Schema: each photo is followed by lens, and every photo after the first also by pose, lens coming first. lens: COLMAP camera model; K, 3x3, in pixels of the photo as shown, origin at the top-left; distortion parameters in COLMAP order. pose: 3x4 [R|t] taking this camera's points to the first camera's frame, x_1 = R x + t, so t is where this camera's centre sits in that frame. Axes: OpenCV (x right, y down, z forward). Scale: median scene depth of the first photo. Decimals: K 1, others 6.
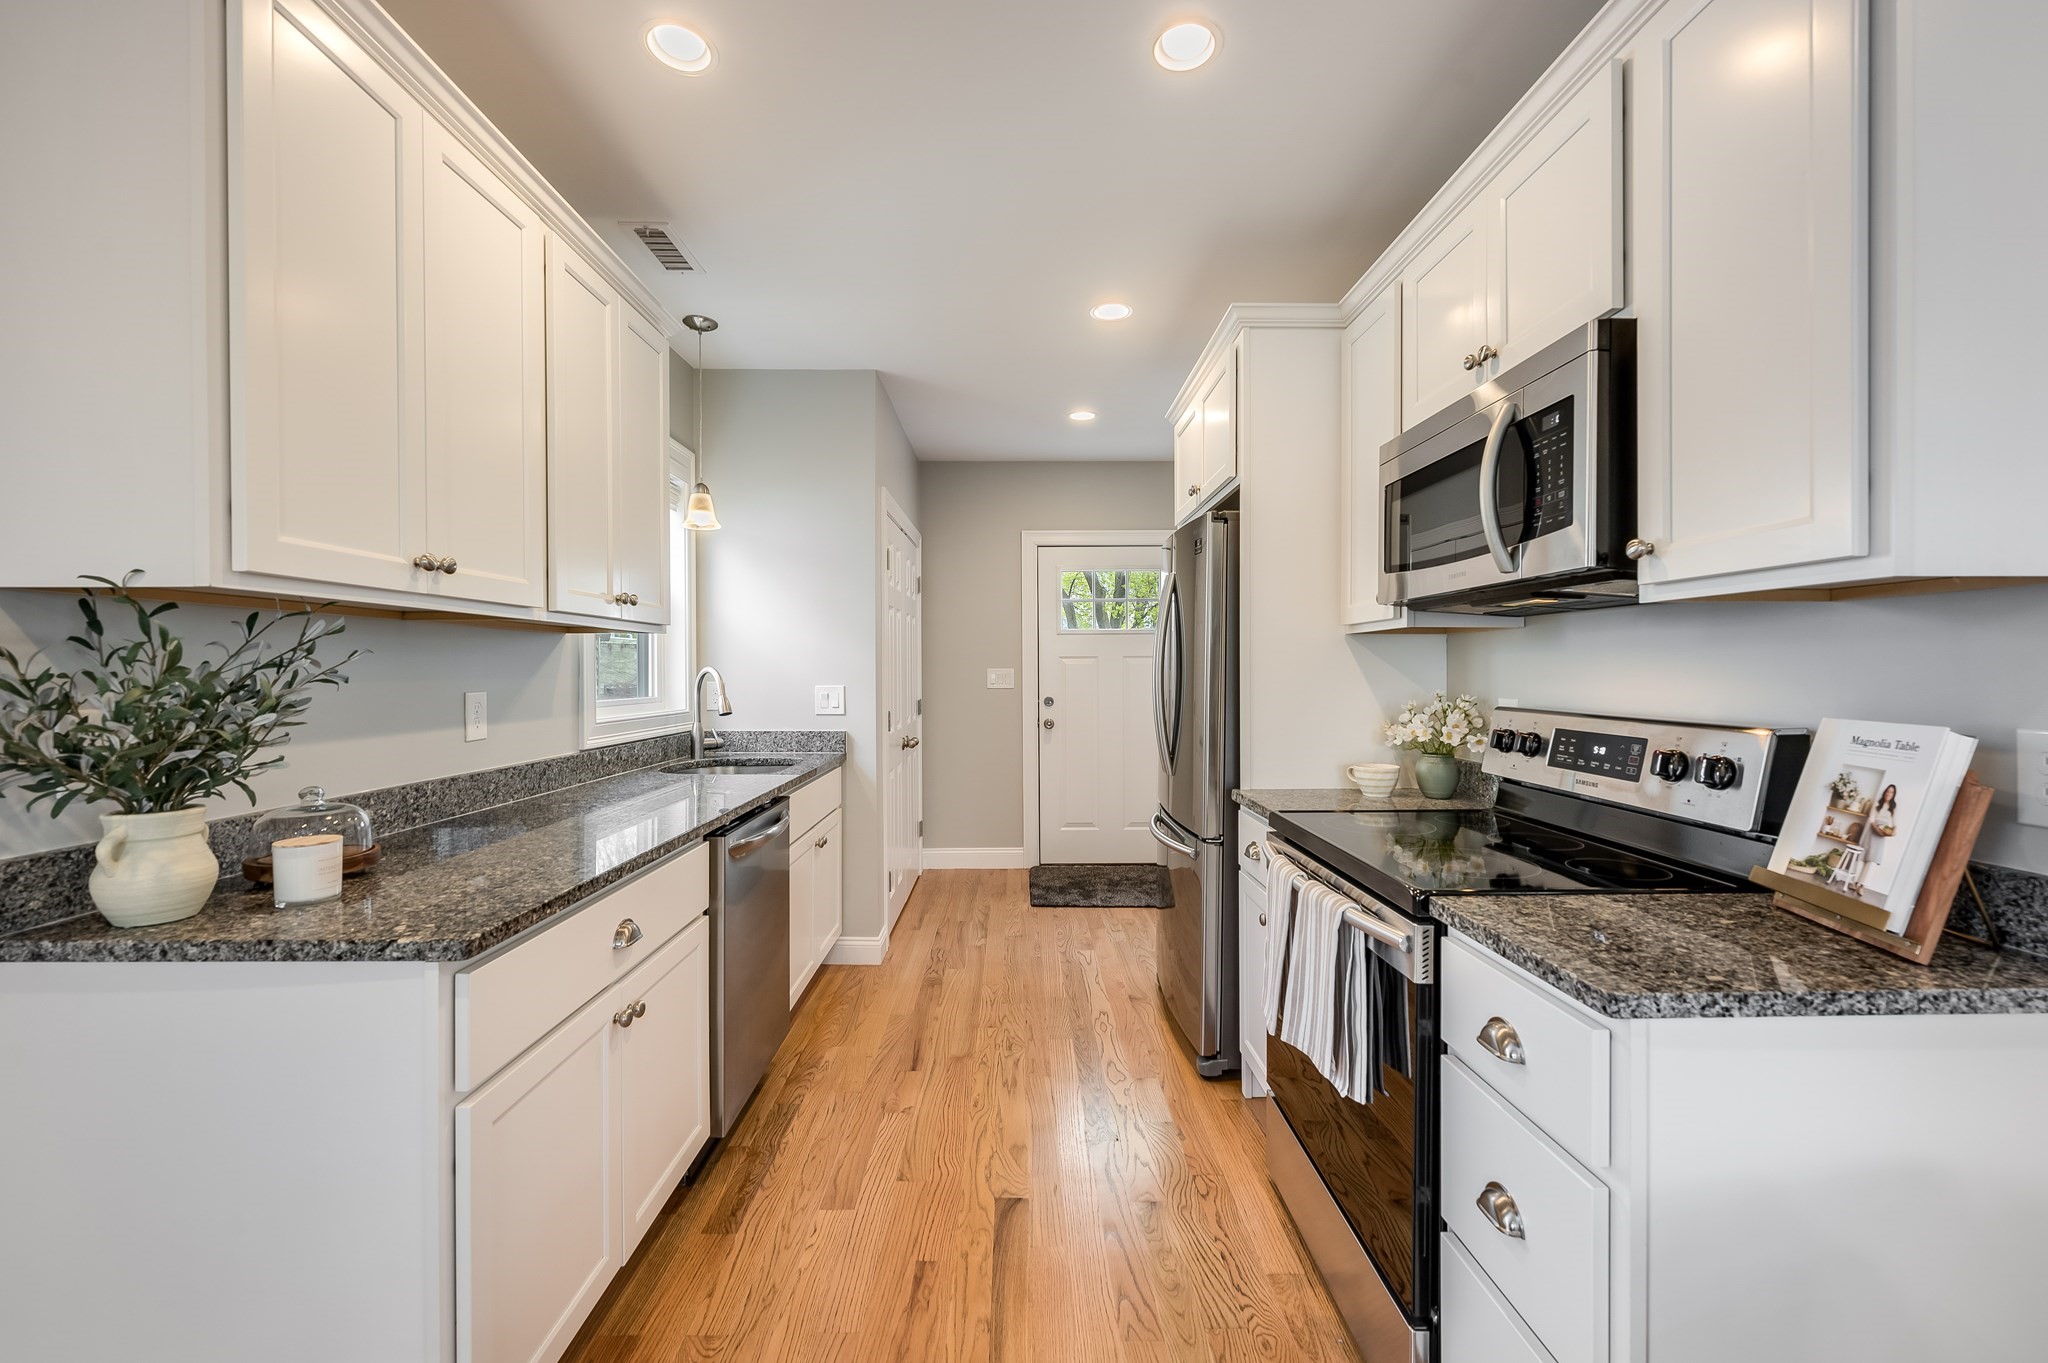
lens RADIAL K [[820.8, 0, 1024.8], [0, 820.8, 679.5], [0, 0, 1]] dist [-0.001448, 0.000290]
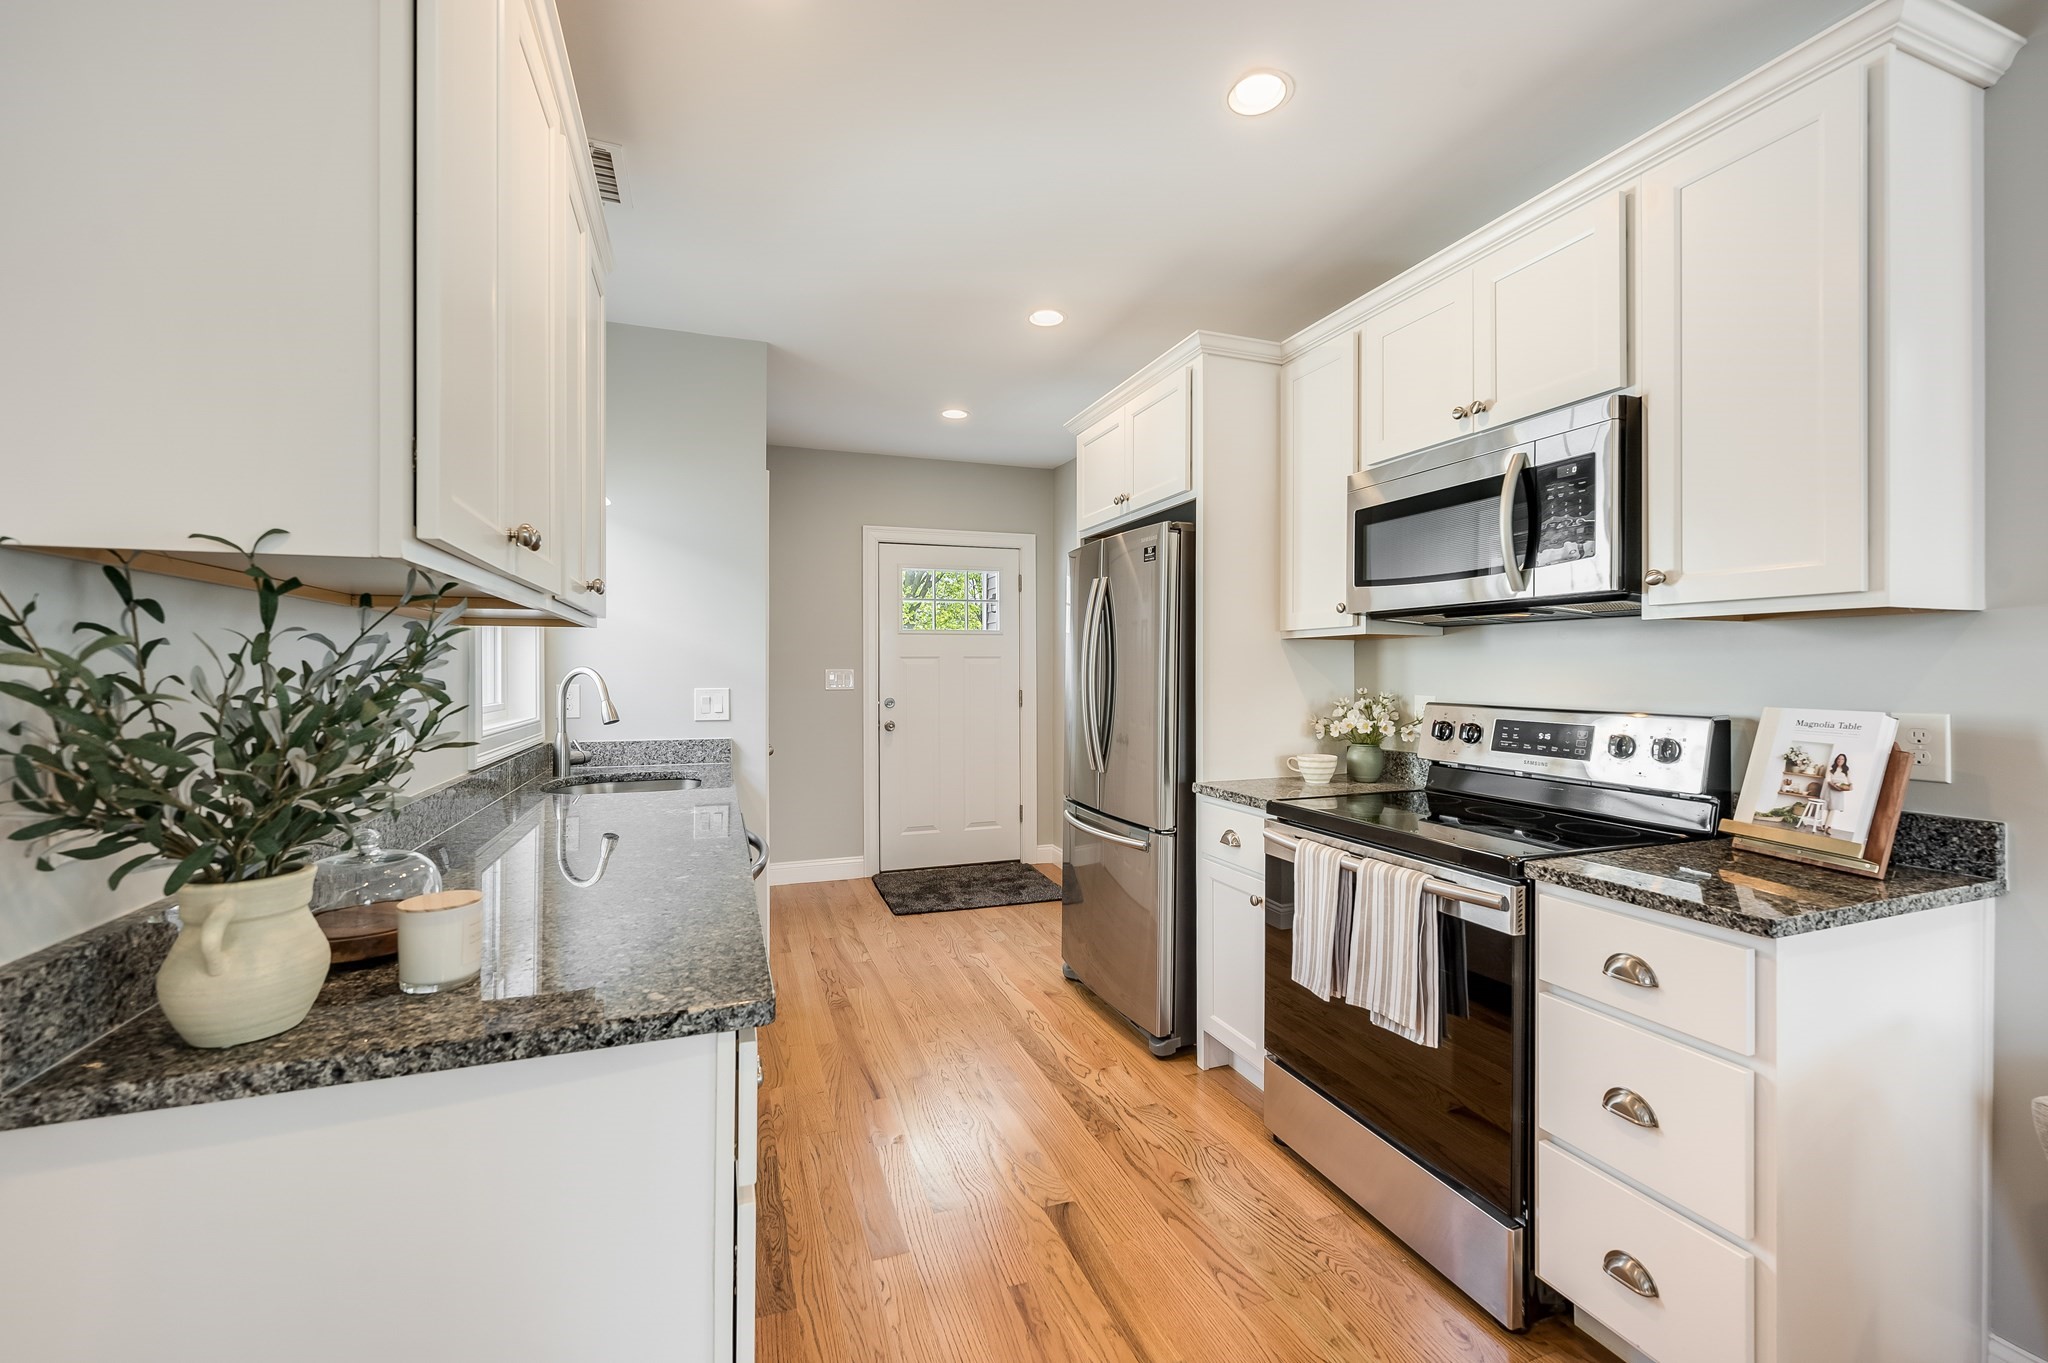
lens RADIAL K [[828.7, 0, 1019.2], [0, 828.7, 675.3], [0, 0, 1]] dist [-0.001861, -0.000162]
pose [[0.943507, -0.001613, 0.331349, -0.424406], [0.003319, 0.999984, -0.004581, -0.002575], [-0.331337, 0.005422, 0.943497, 0.074673]]
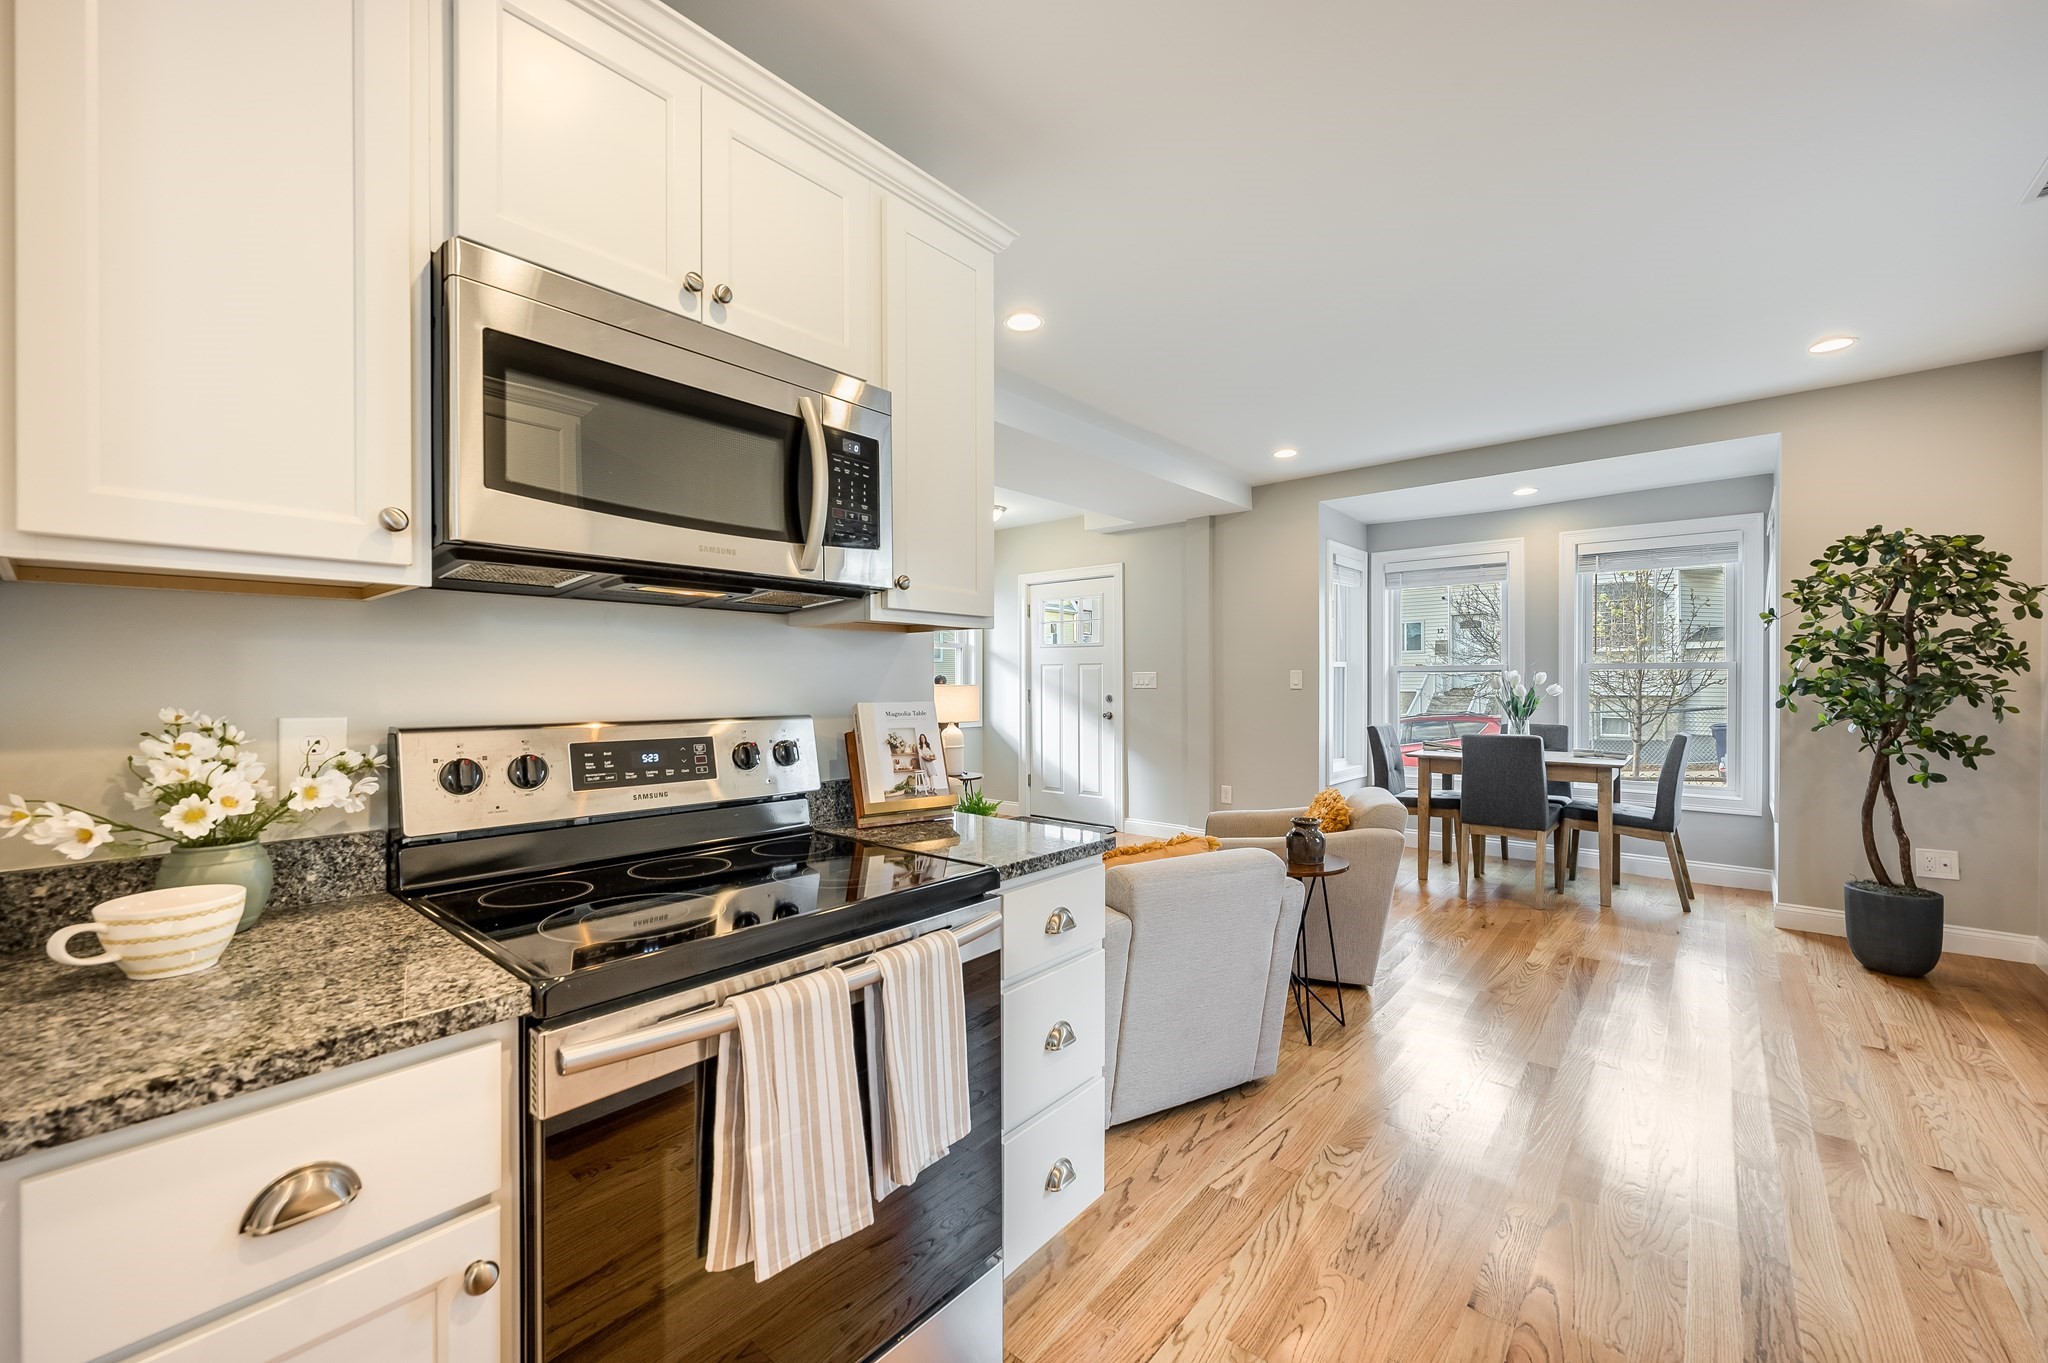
lens RADIAL K [[816.1, 0, 1023.0], [0, 816.1, 685.9], [0, 0, 1]] dist [-0.001826, -0.000002]
pose [[-0.753552, 0.000856, 0.657388, -0.200209], [0.010607, 0.999885, 0.010858, -0.000269], [-0.657303, 0.015155, -0.753474, 1.295798]]
